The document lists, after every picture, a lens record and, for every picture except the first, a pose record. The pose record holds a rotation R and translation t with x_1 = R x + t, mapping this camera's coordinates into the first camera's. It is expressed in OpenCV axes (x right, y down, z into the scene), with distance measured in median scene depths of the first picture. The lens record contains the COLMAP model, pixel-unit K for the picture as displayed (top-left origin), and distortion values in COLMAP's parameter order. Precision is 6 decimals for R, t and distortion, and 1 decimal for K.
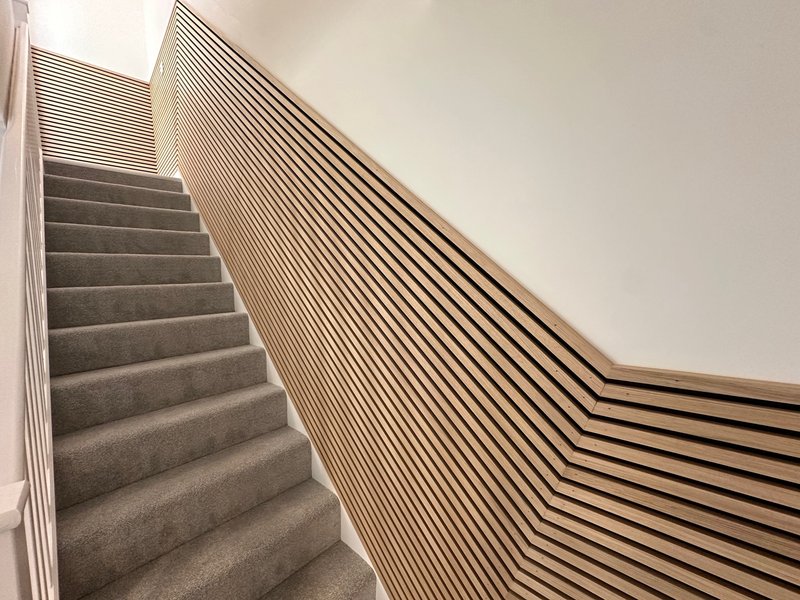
lens RADIAL K [[318.7, 0, 400.0], [0, 318.7, 300.0], [0, 0, 1]] dist [-0.000087, 0.000201]
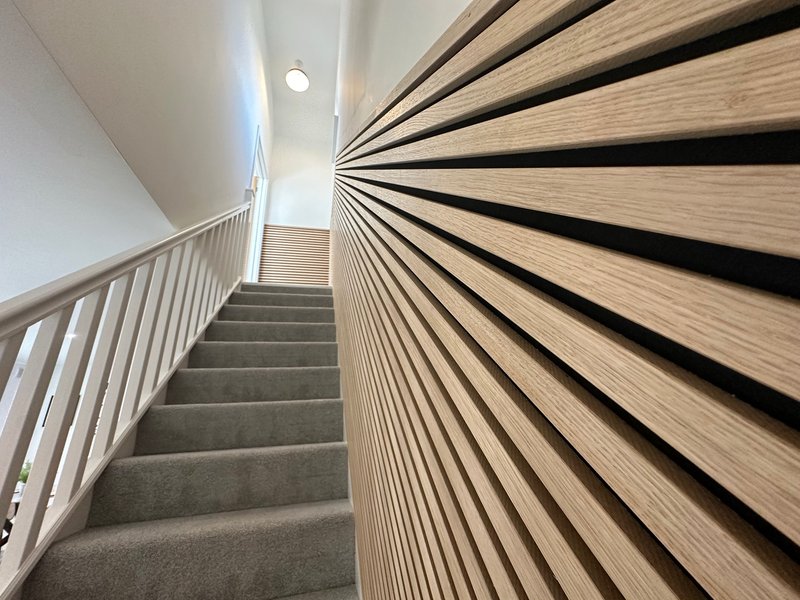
lens RADIAL K [[318.7, 0, 400.0], [0, 318.7, 300.0], [0, 0, 1]] dist [-0.000087, 0.000201]
pose [[0.853307, -0.173115, -0.491832, 0.106465], [-0.018948, 0.932355, -0.361046, 0.110921], [0.521065, 0.317403, 0.792305, 0.402930]]
